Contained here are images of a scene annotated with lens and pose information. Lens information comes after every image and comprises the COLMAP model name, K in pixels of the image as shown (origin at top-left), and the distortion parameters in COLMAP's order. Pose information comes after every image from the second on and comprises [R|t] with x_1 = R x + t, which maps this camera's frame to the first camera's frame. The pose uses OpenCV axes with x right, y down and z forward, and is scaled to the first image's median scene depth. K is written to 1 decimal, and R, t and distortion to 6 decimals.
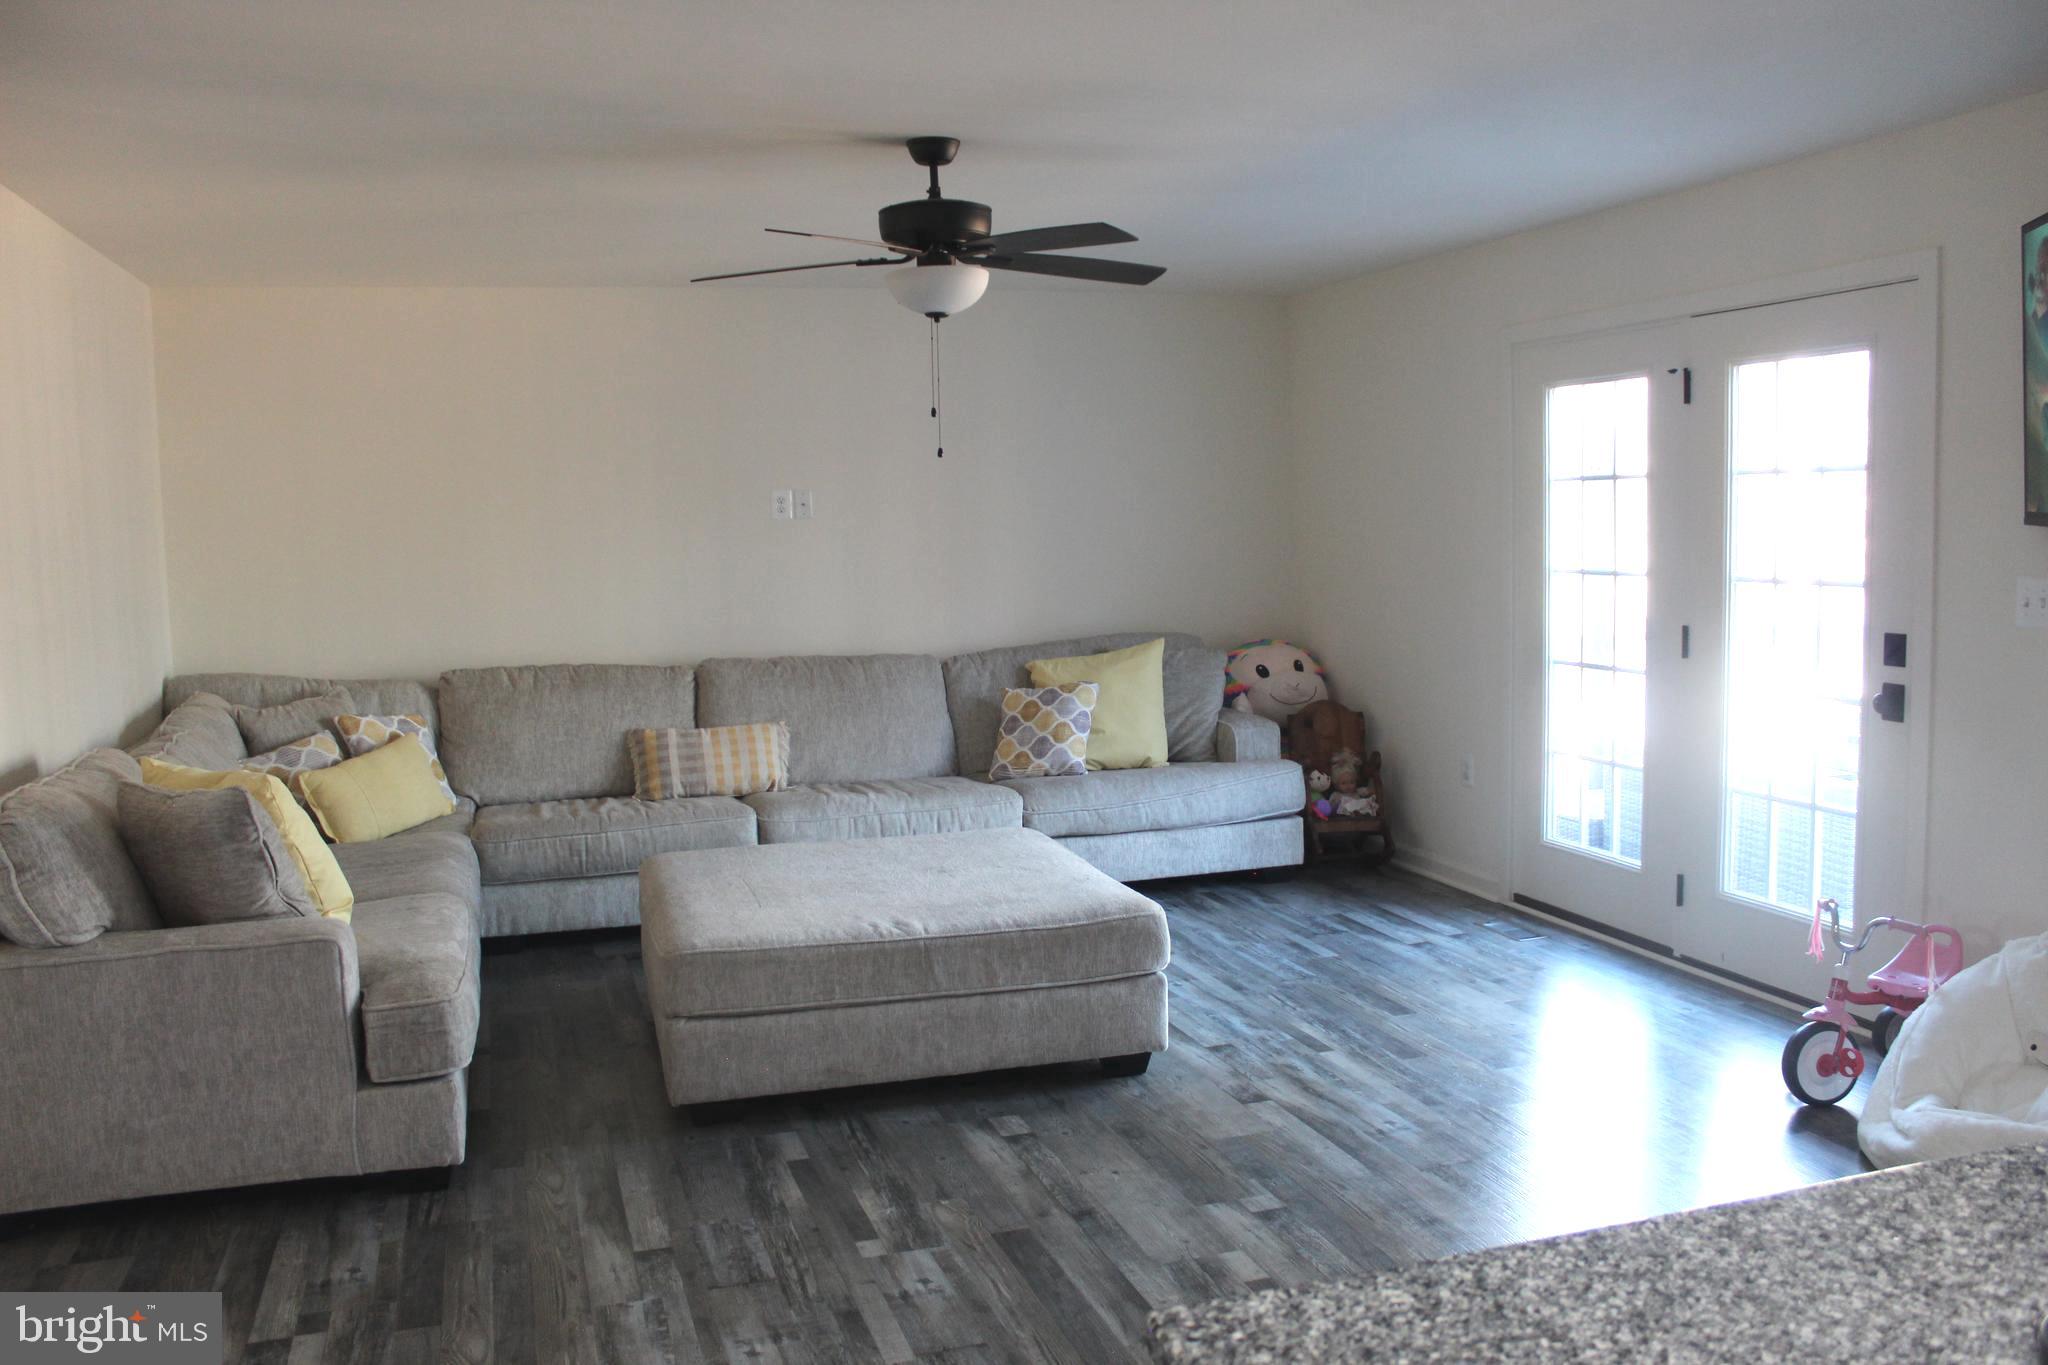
lens RADIAL K [[1701.2, 0, 1039.5], [0, 1701.2, 688.2], [0, 0, 1]] dist [-0.148886, 0.125196]
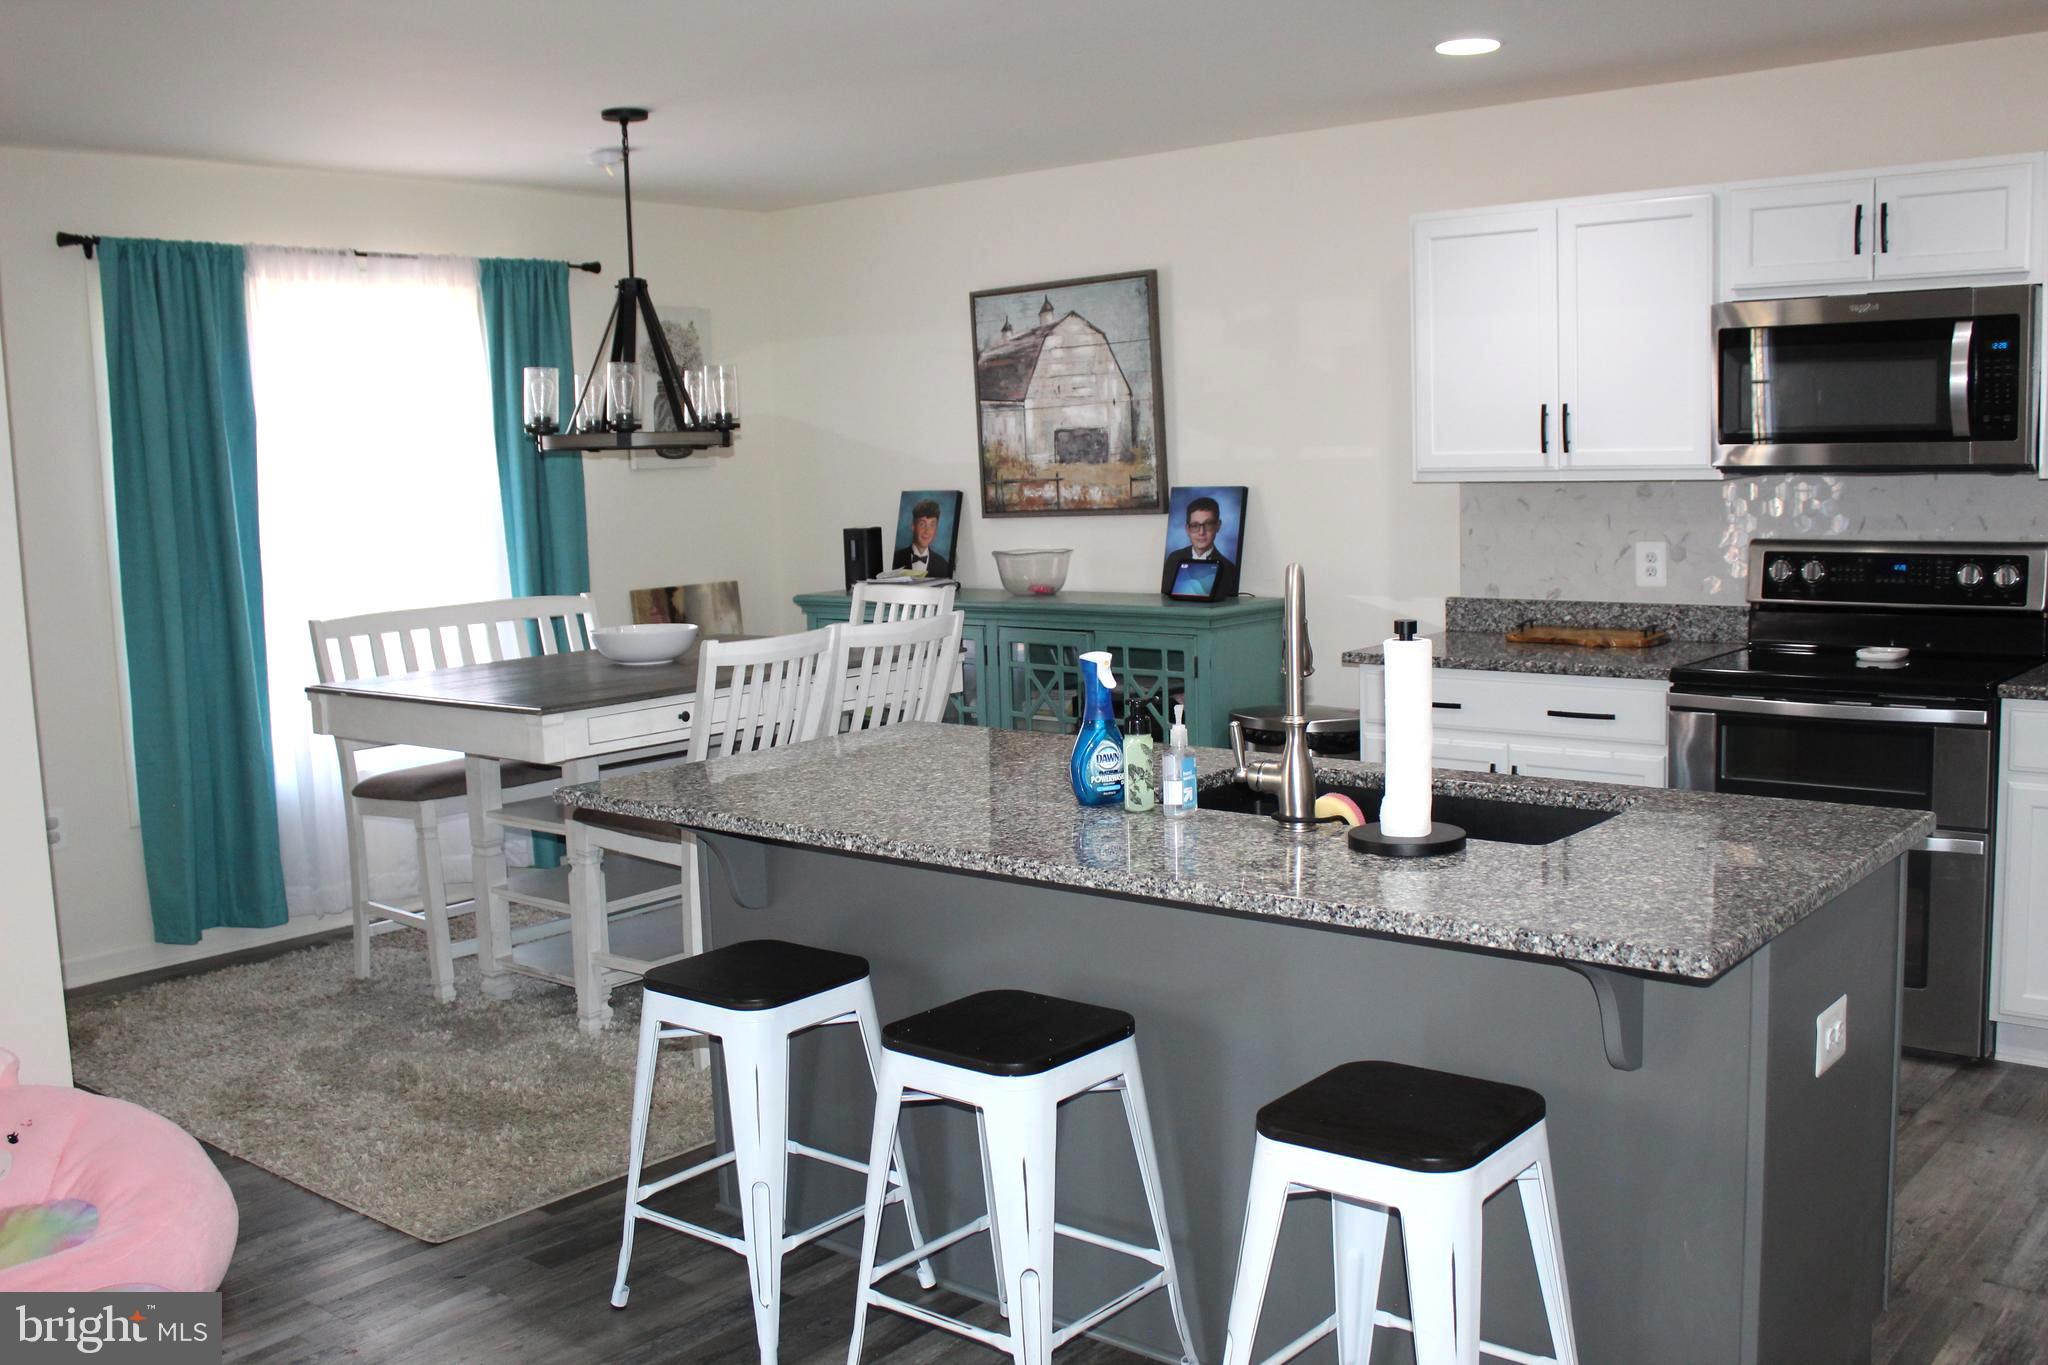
lens RADIAL K [[1948.7, 0, 1022.0], [0, 1948.7, 682.8], [0, 0, 1]] dist [-0.098861, 0.000000]
pose [[-0.533785, -0.065972, 0.843043, -0.210613], [0.128498, 0.979047, 0.157976, -0.047089], [-0.835800, 0.192654, -0.514123, 0.464731]]
